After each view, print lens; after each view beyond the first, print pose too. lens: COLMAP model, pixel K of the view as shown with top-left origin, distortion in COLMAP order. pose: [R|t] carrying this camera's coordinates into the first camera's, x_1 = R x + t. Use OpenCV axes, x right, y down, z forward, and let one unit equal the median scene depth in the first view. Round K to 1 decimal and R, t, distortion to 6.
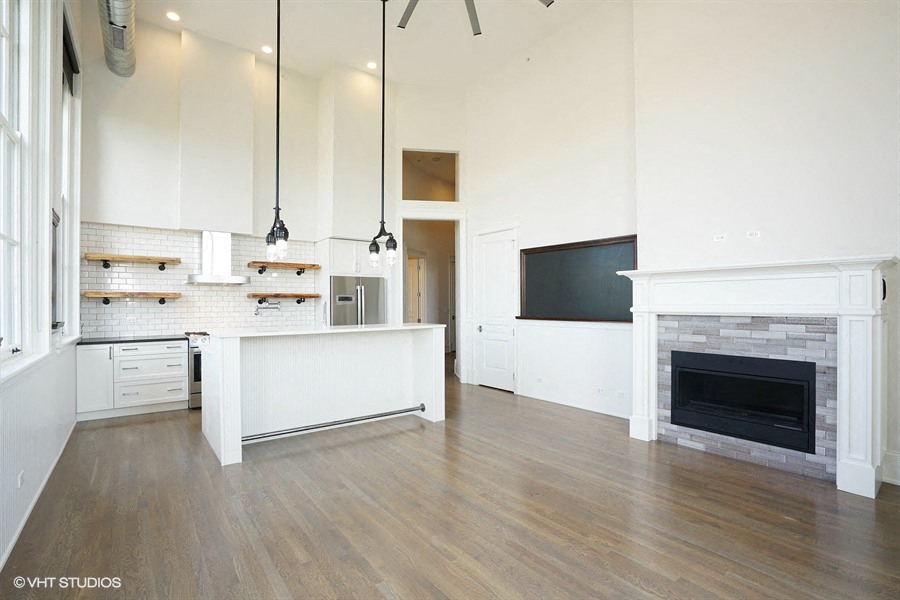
lens RADIAL K [[415.0, 0, 449.2], [0, 415.0, 306.0], [0, 0, 1]] dist [-0.014776, 0.000499]
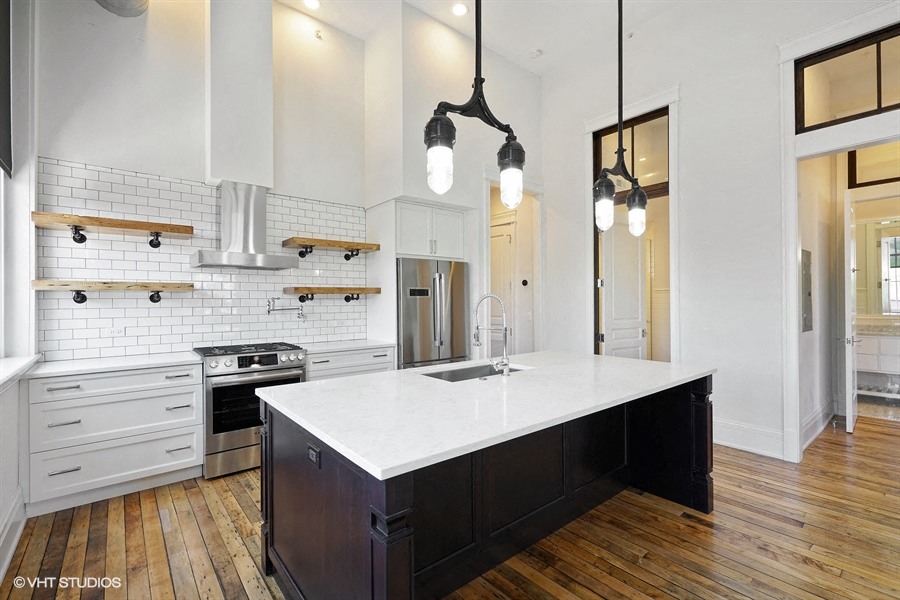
lens RADIAL K [[415.0, 0, 450.2], [0, 415.0, 302.6], [0, 0, 1]] dist [-0.014776, 0.000499]
pose [[0.999795, -0.003663, 0.019906, -0.274981], [0.003650, 0.999993, 0.000725, -0.002510], [-0.019908, -0.000652, 0.999802, 0.391219]]
